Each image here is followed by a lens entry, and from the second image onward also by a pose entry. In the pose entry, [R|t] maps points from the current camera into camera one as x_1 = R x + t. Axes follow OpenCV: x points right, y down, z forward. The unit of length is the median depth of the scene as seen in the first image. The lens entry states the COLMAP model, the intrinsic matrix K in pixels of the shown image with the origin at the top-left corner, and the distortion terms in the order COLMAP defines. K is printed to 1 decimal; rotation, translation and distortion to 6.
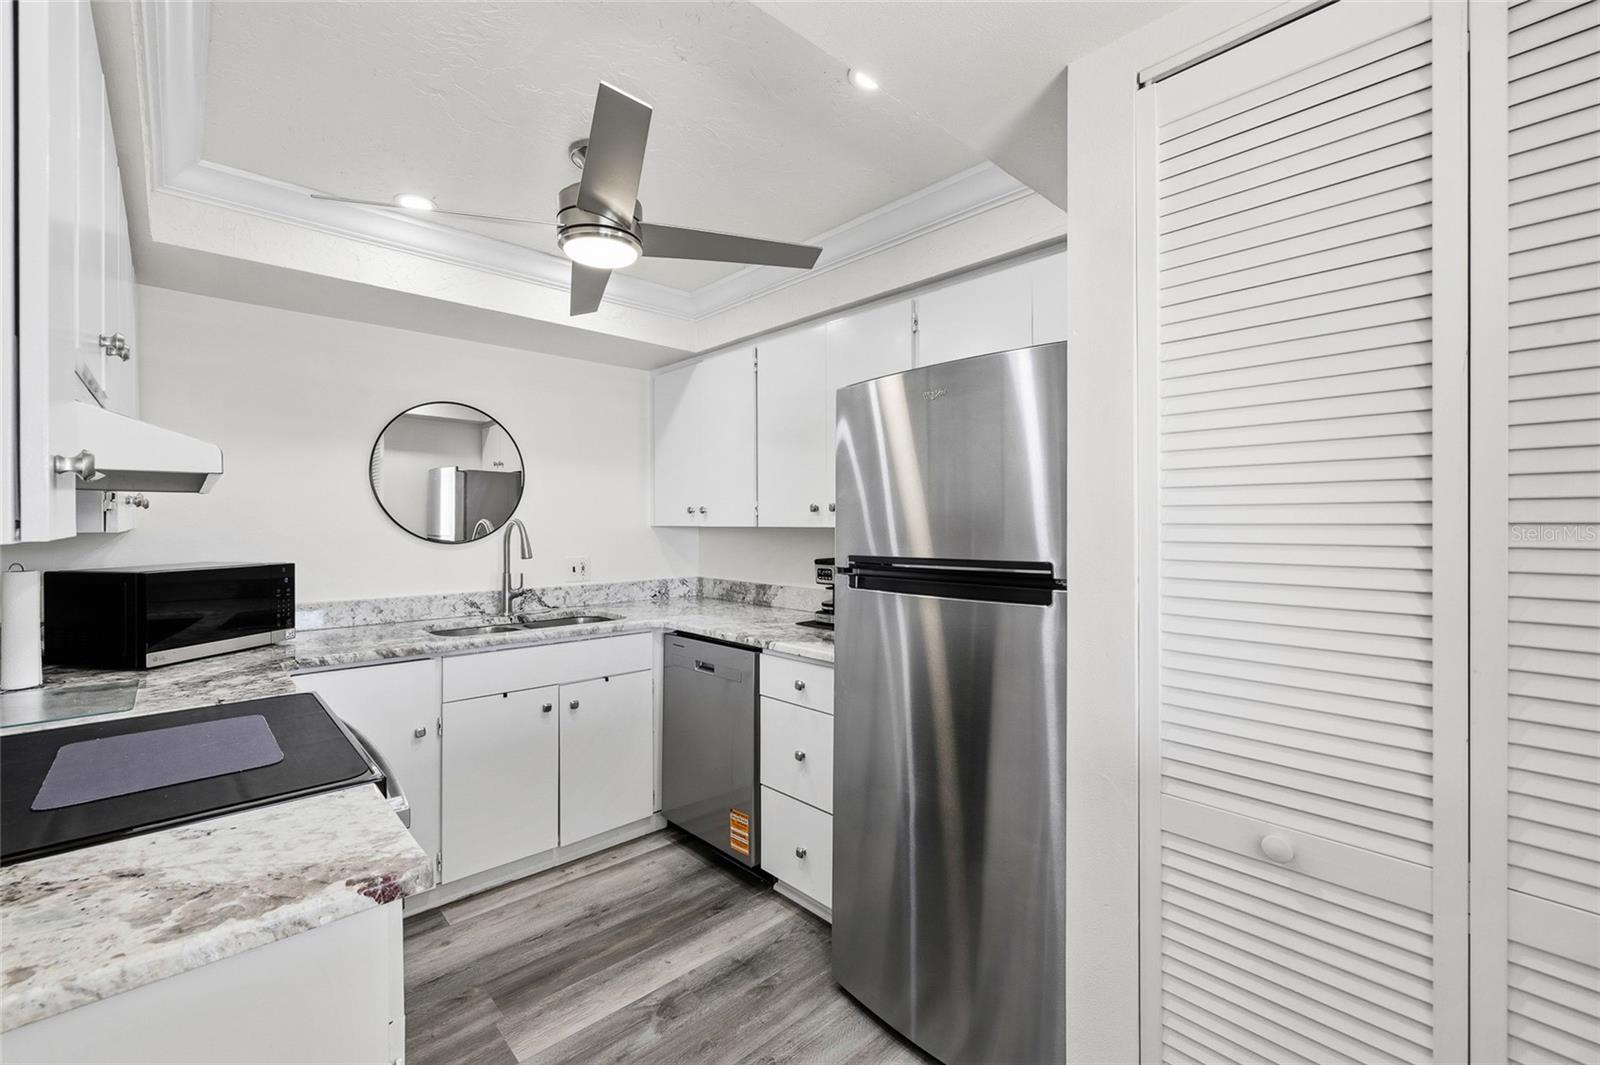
lens RADIAL K [[669.5, 0, 808.7], [0, 669.5, 525.5], [0, 0, 1]] dist [-0.001114, -0.000143]
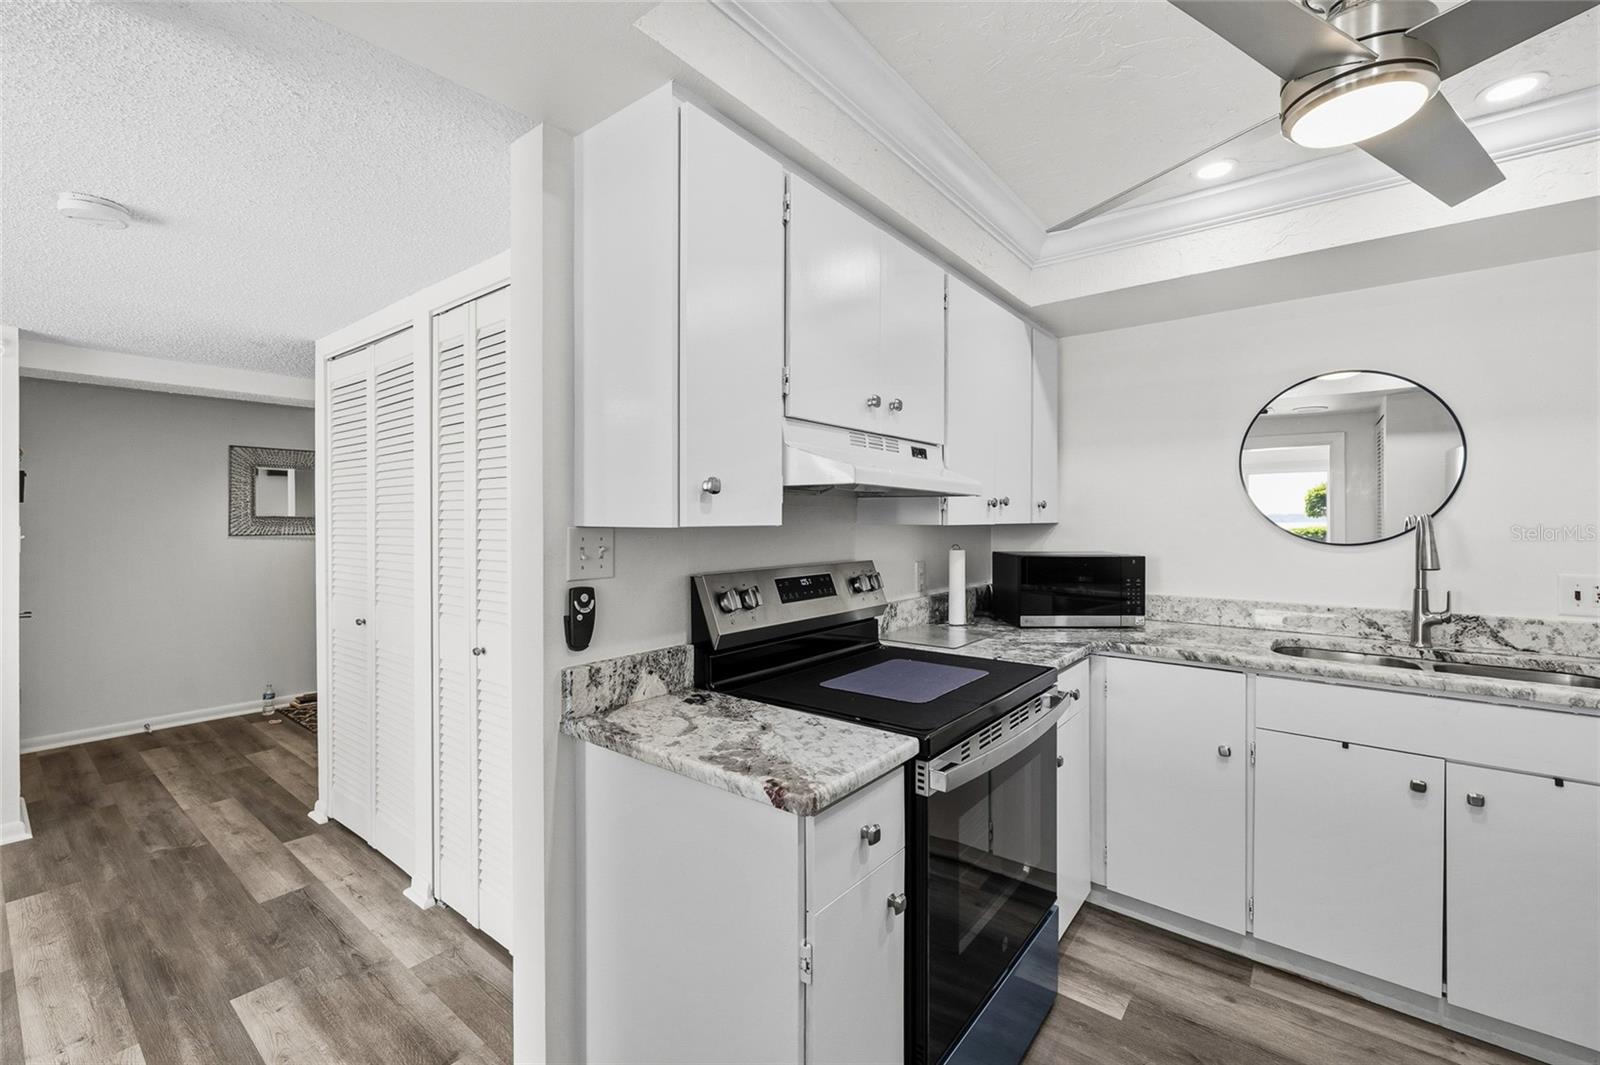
lens RADIAL K [[669.5, 0, 793.1], [0, 669.5, 522.0], [0, 0, 1]] dist [-0.001114, -0.000143]
pose [[0.137757, 0.004637, -0.990455, 0.225646], [-0.006449, 0.999972, 0.003784, 0.000510], [0.990445, 0.005866, 0.137783, 0.288523]]
